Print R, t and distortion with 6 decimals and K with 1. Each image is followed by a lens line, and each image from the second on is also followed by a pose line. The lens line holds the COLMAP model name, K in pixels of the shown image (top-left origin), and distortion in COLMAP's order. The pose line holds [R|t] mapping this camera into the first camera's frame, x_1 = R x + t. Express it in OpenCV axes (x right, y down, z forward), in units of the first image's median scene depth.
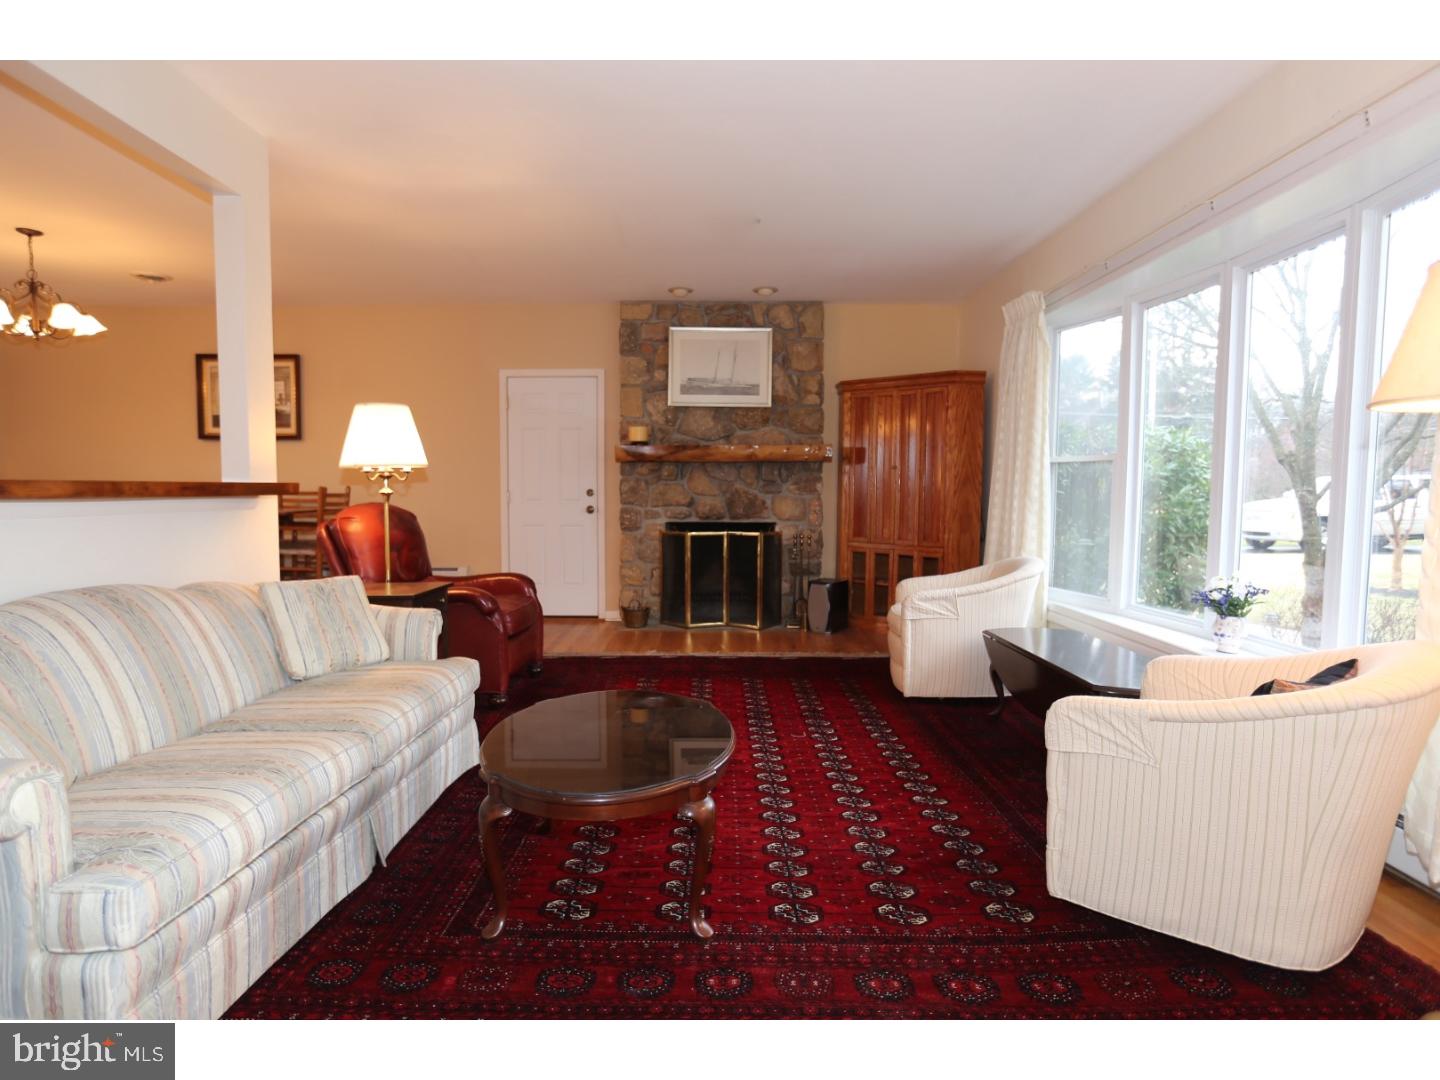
lens RADIAL K [[801.7, 0, 720.0], [0, 801.7, 540.0], [0, 0, 1]] dist [-0.000872, 0.000013]
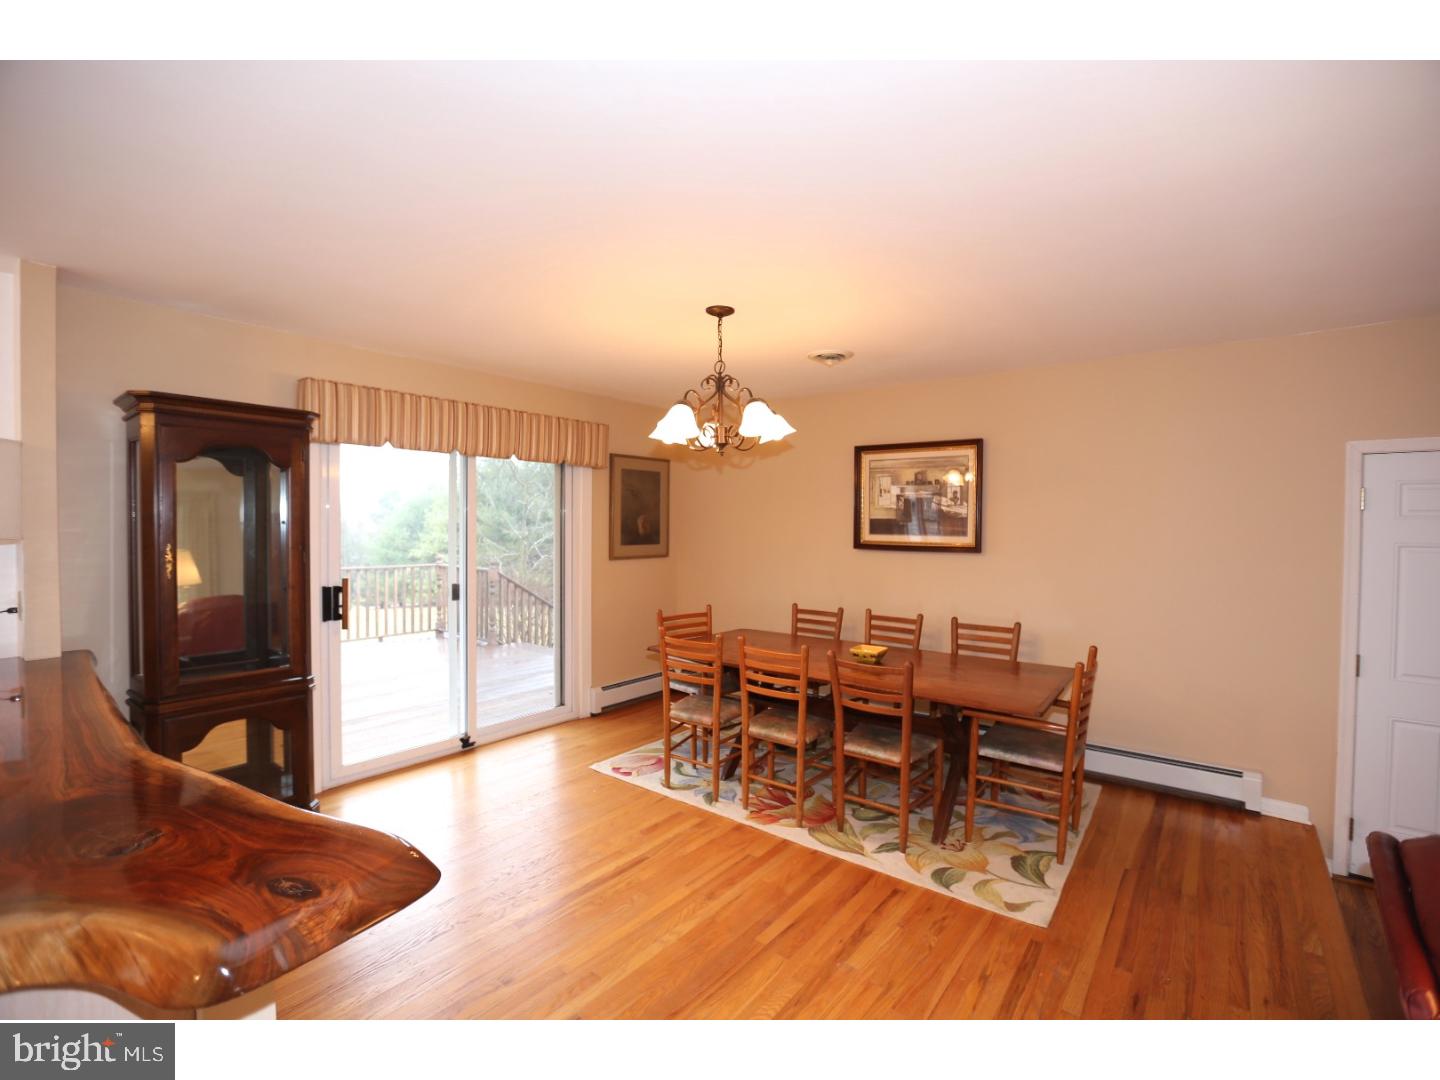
lens RADIAL K [[676.9, 0, 720.0], [0, 676.9, 540.0], [0, 0, 1]] dist [-0.031844, 0.000216]
pose [[0.799607, 0.016647, -0.600293, -0.477103], [-0.040423, 0.998841, -0.026145, -0.154147], [0.599162, 0.045171, 0.799353, 0.503237]]
